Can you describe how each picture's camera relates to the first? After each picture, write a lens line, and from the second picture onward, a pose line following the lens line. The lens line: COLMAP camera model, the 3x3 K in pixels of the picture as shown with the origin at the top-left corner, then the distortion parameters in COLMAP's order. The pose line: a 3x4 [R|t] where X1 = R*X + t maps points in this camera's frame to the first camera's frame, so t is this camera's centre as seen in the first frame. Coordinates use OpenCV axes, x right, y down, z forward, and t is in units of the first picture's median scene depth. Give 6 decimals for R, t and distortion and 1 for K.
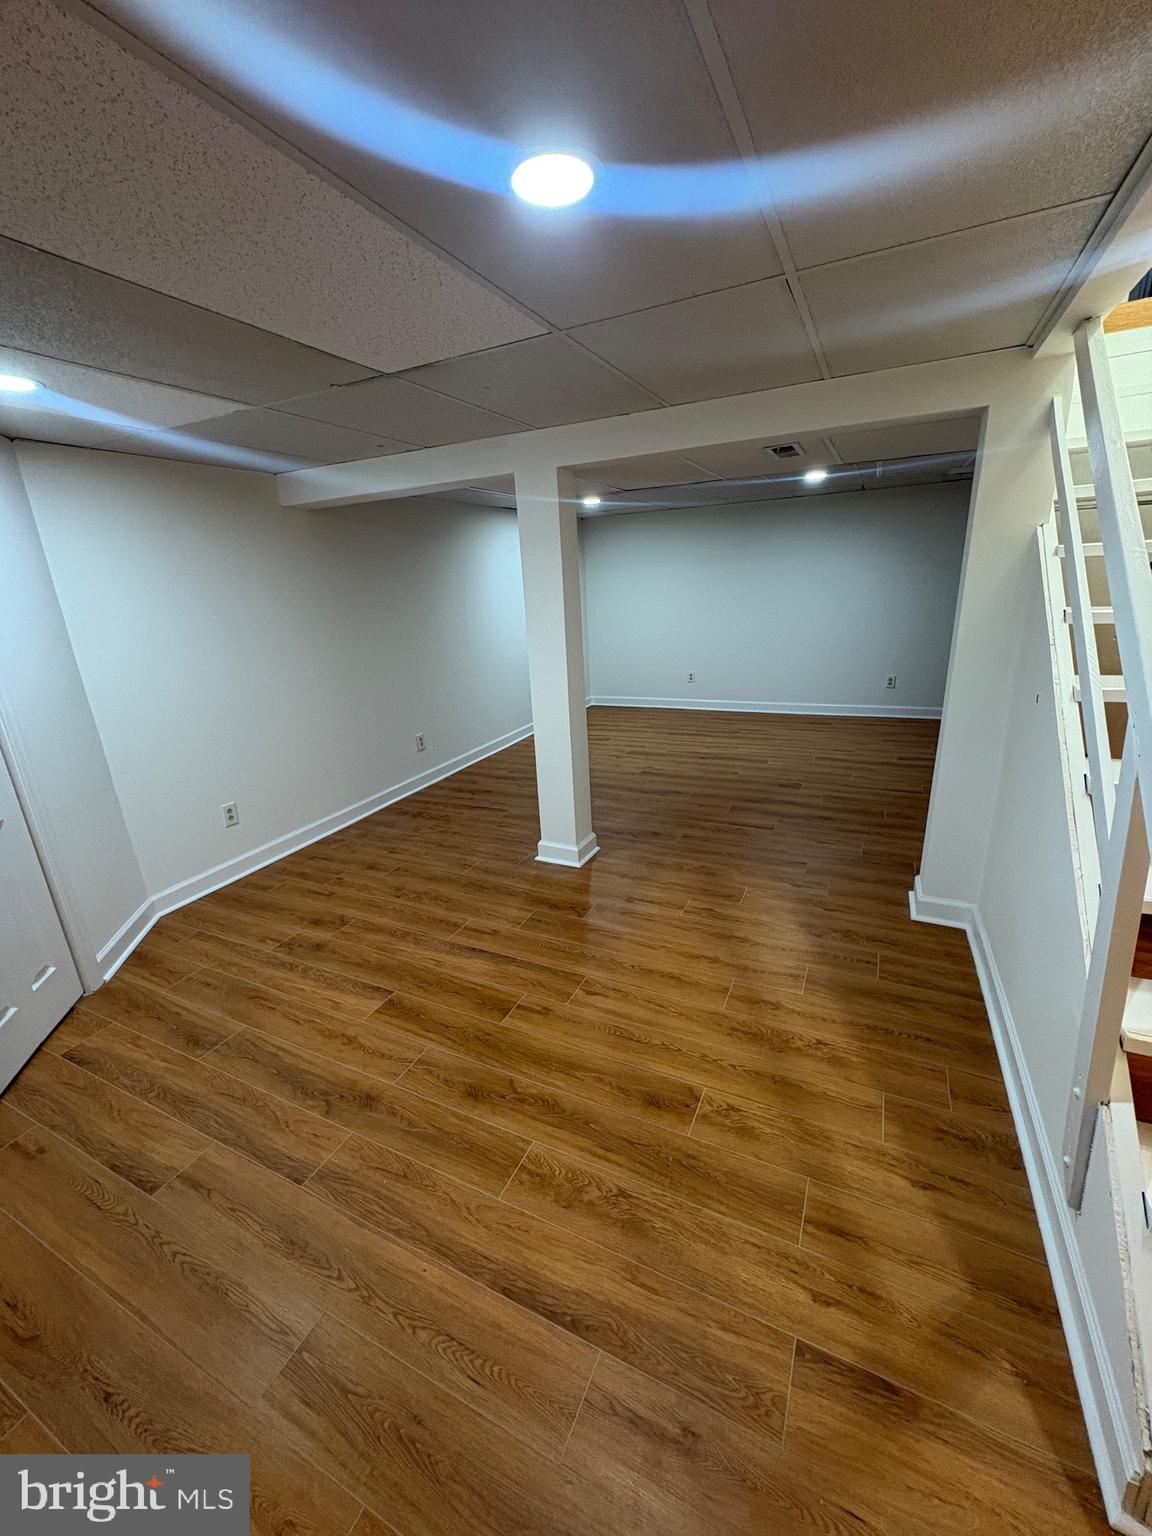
lens RADIAL K [[610.2, 0, 576.0], [0, 610.2, 768.0], [0, 0, 1]] dist [-0.001430, 0.000350]
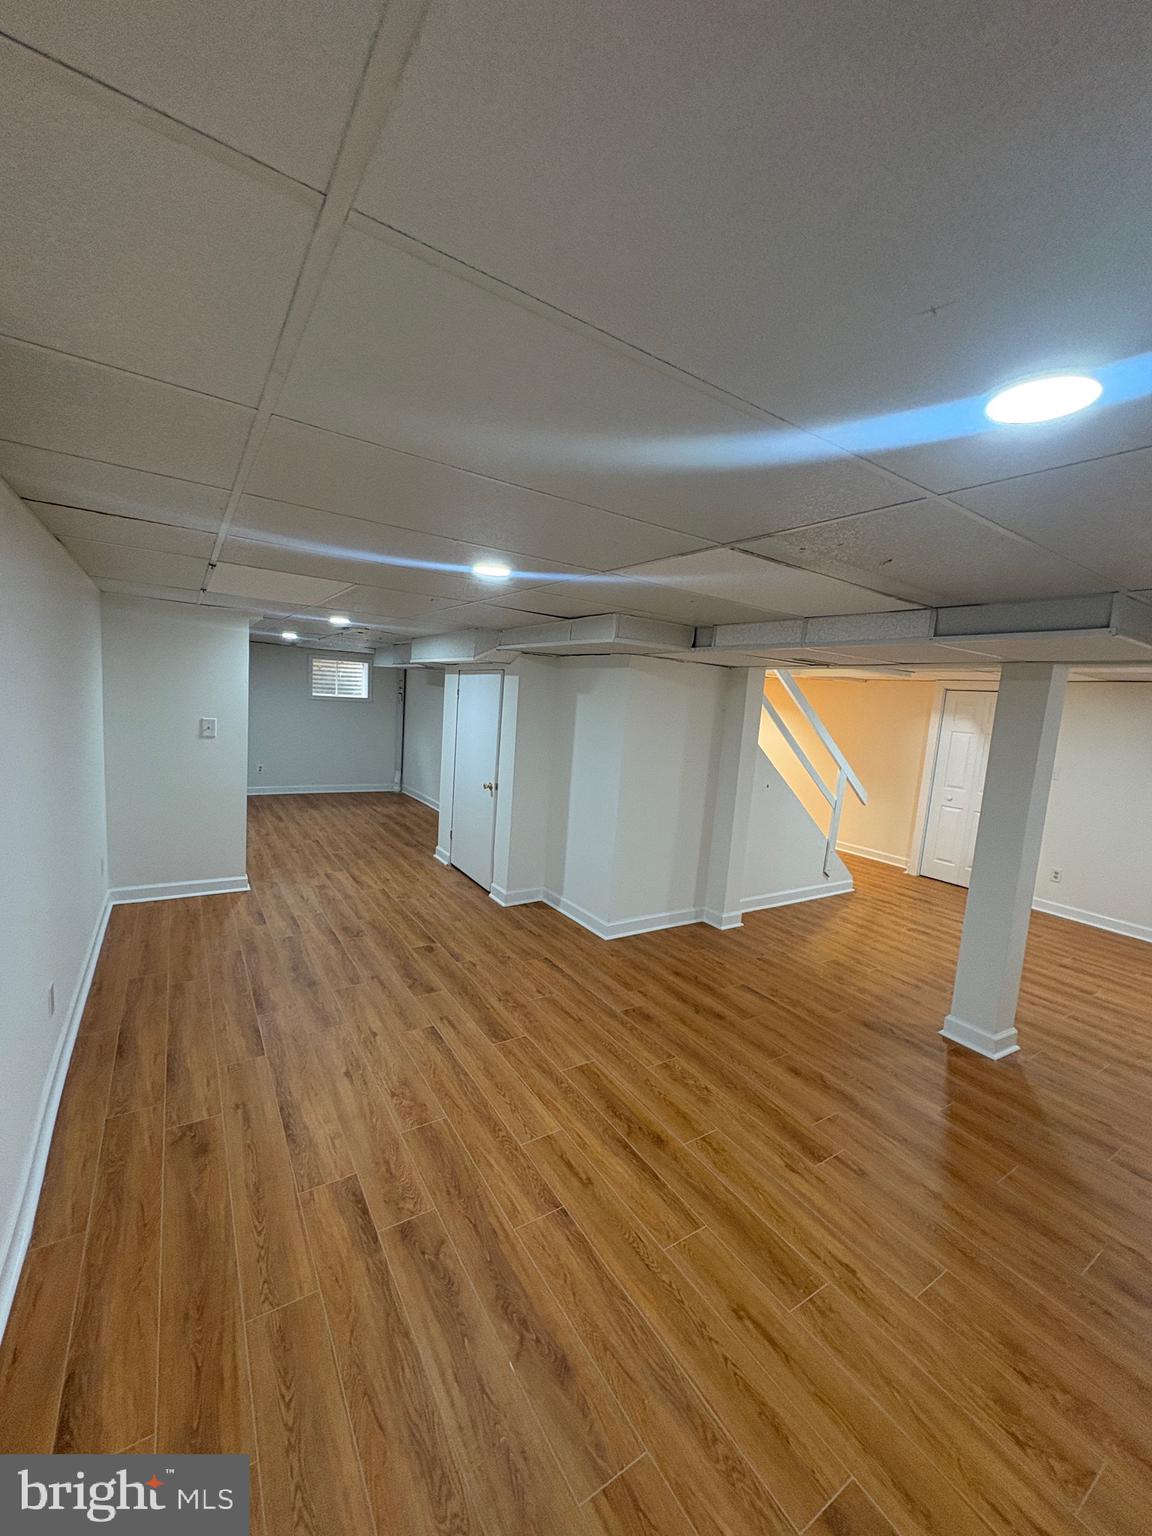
lens RADIAL K [[612.5, 0, 579.2], [0, 612.5, 761.9], [0, 0, 1]] dist [-0.001912, 0.000357]
pose [[-0.859989, -0.061558, 0.506586, 0.103264], [0.125138, 0.936950, 0.326290, -1.009794], [-0.494732, 0.343999, -0.798063, 3.001133]]
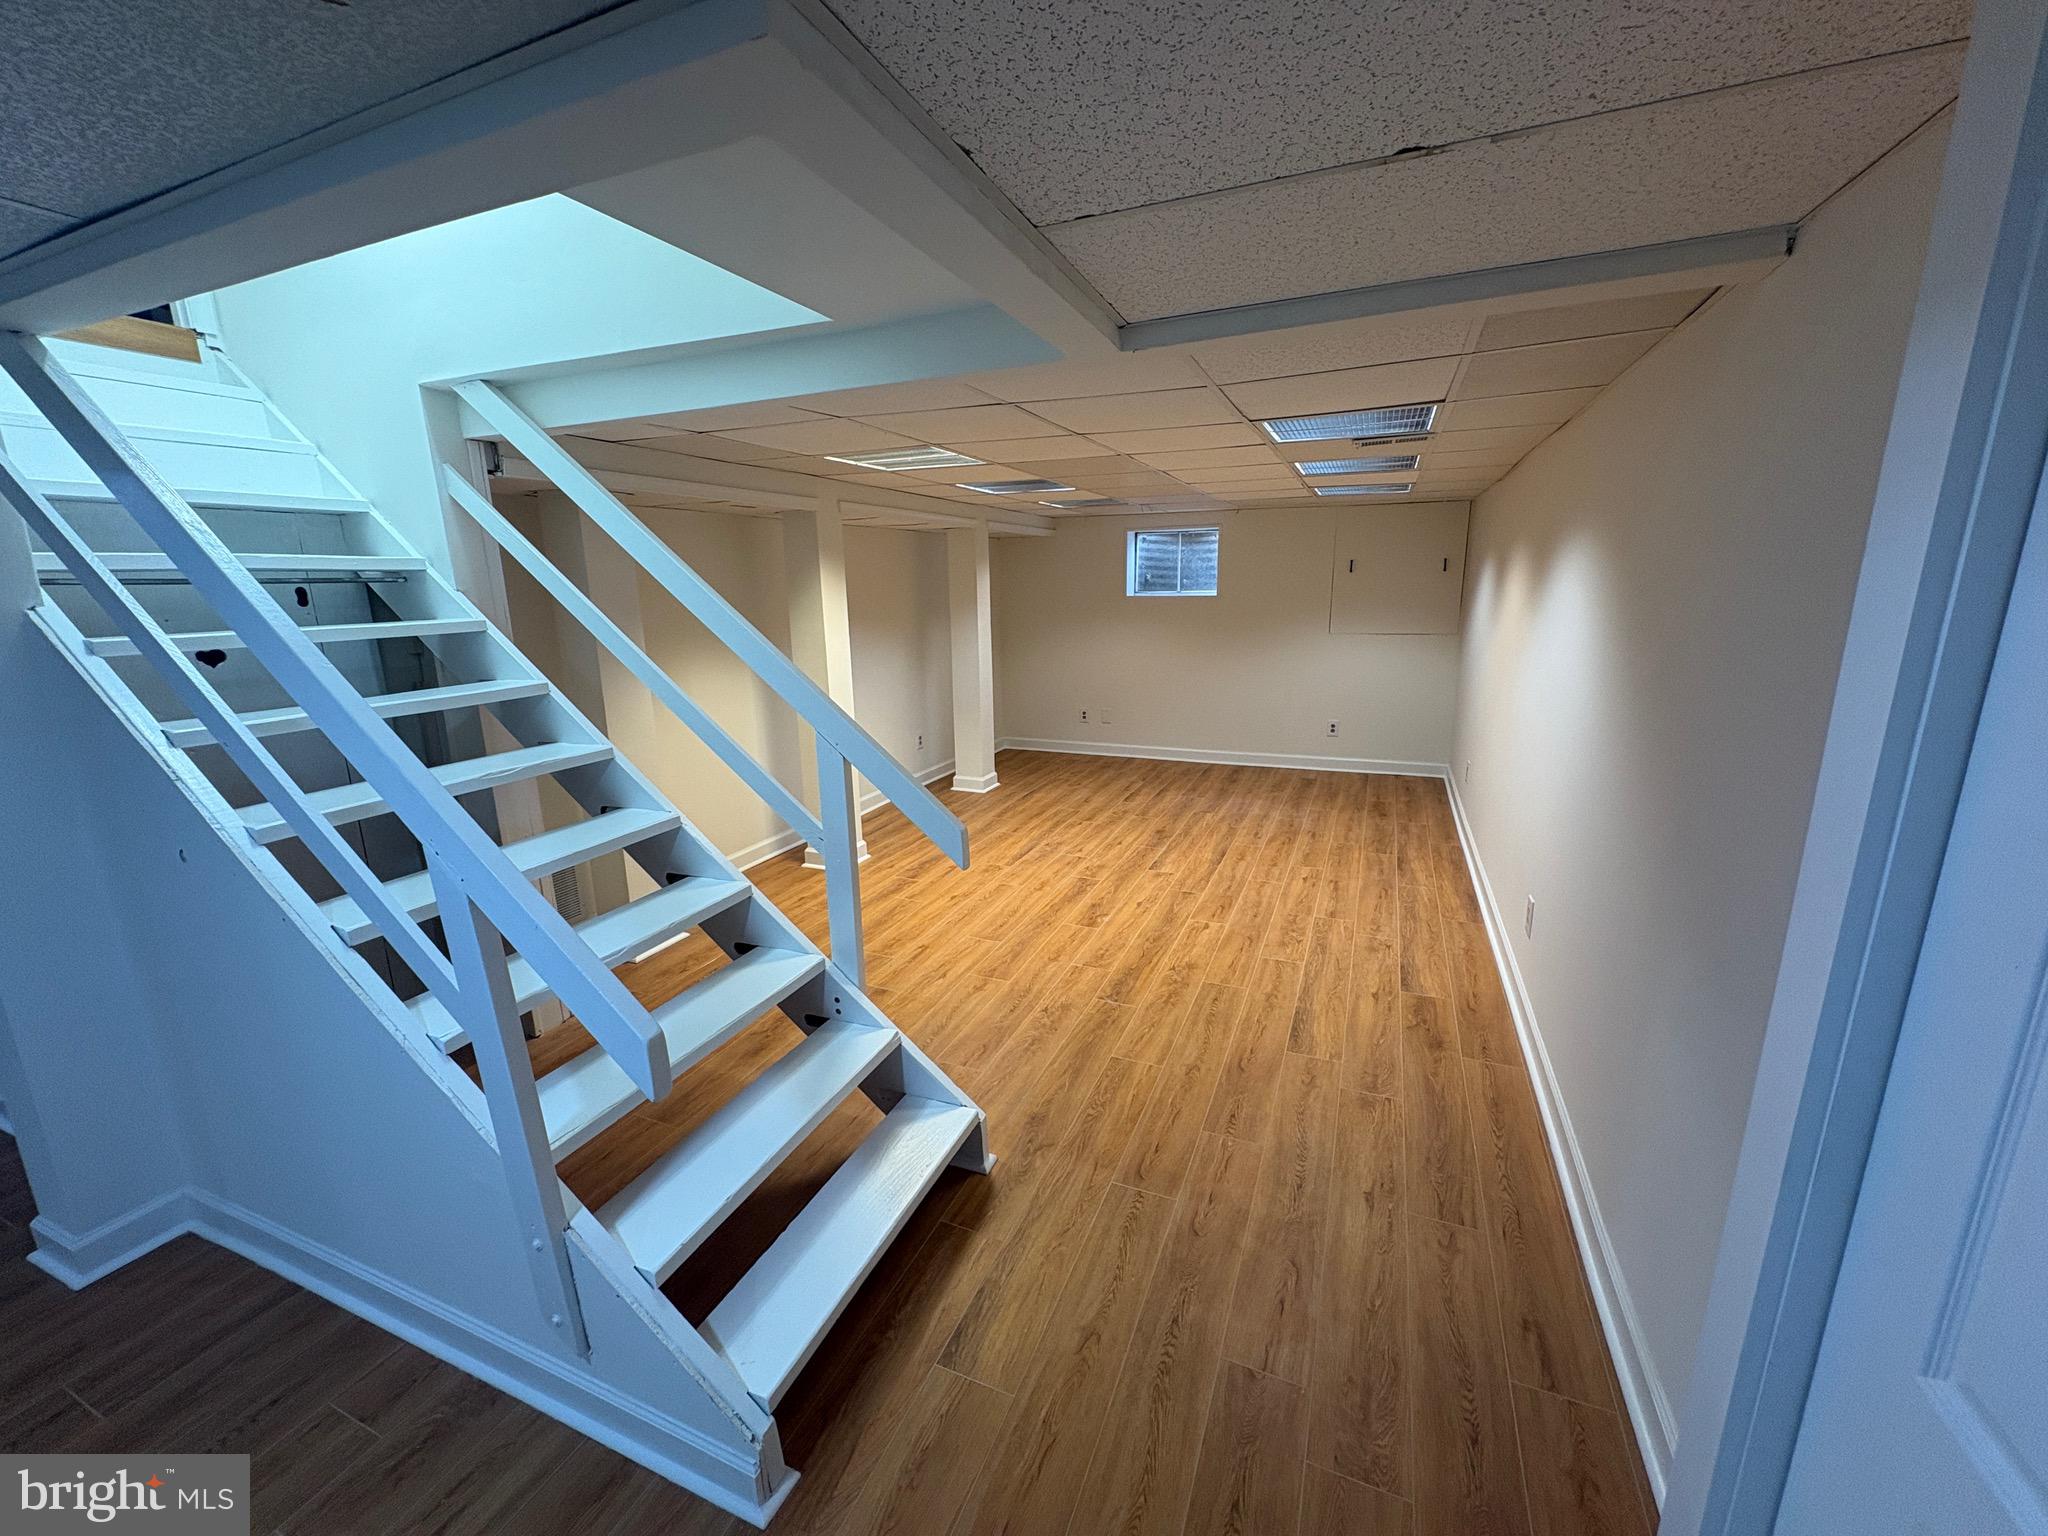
lens RADIAL K [[813.6, 0, 1027.8], [0, 813.6, 766.6], [0, 0, 1]] dist [-0.001430, 0.000350]
pose [[-0.052131, -0.170845, 0.983918, -0.153552], [0.312889, 0.932855, 0.178557, -0.062642], [-0.948358, 0.317165, 0.004825, 0.049846]]
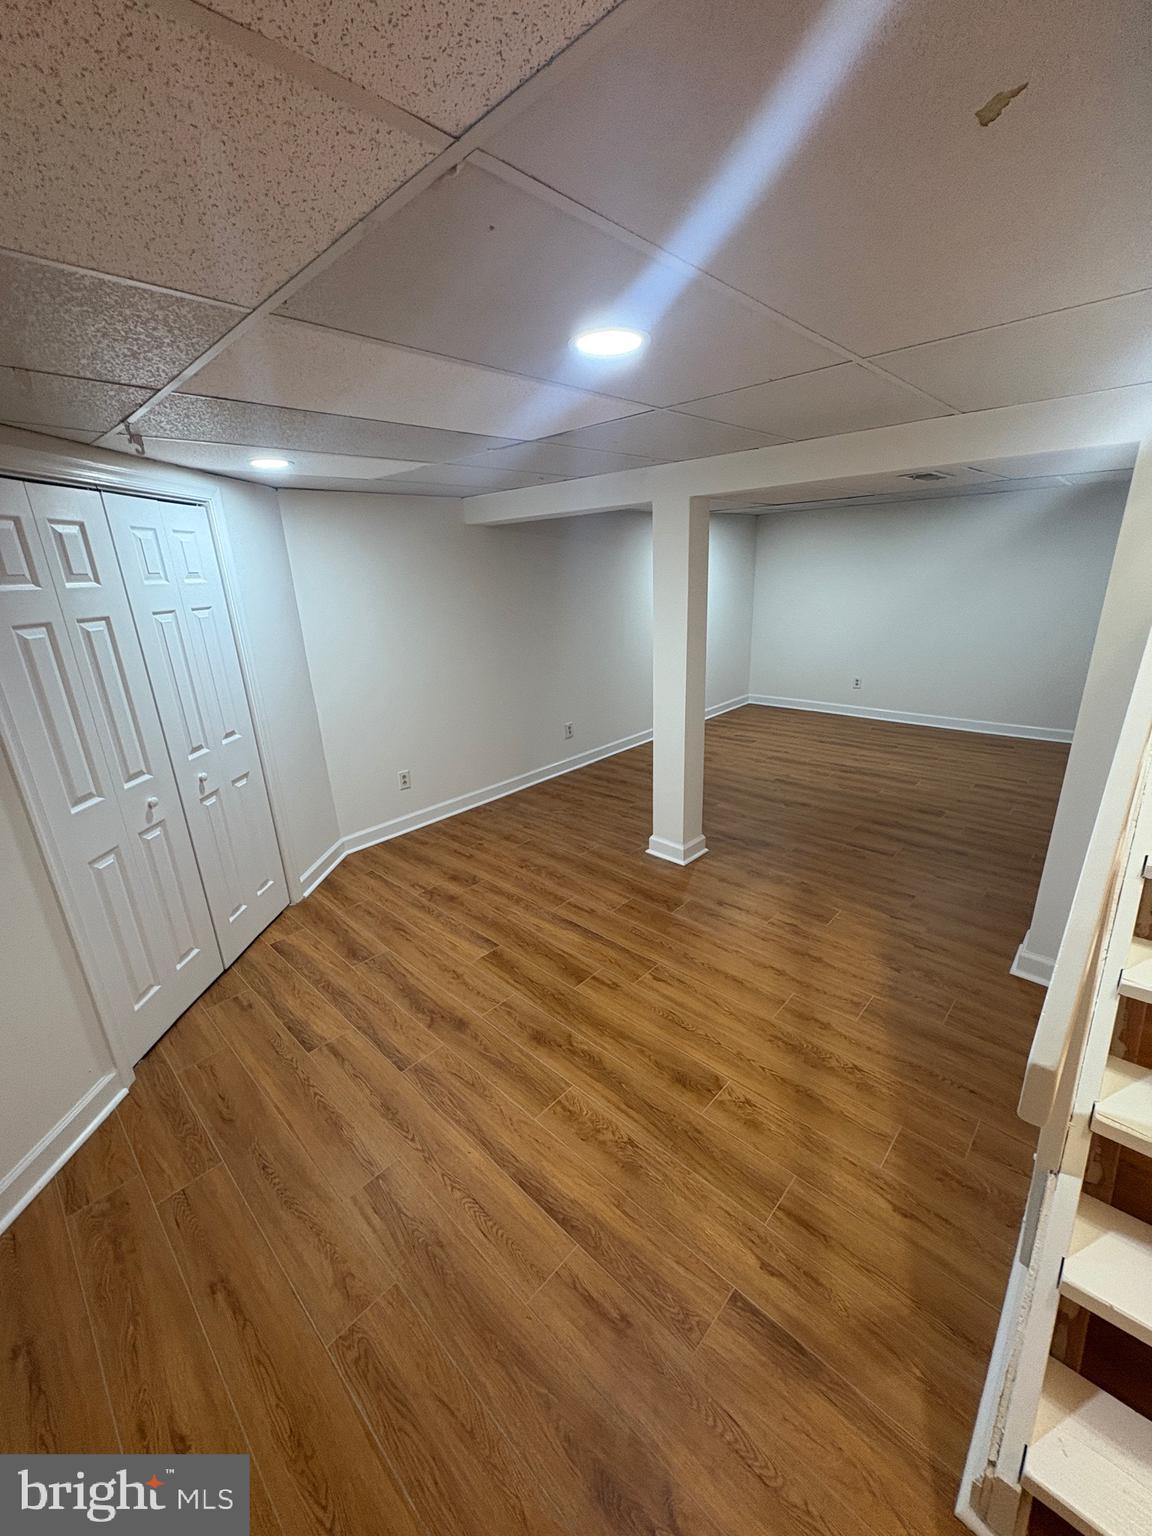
lens RADIAL K [[610.2, 0, 576.0], [0, 610.2, 768.0], [0, 0, 1]] dist [-0.001430, 0.000350]
pose [[0.953616, 0.106089, -0.281712, 0.164731], [-0.096679, 0.994199, 0.047133, -0.060443], [0.285078, -0.017711, 0.958341, -0.123030]]
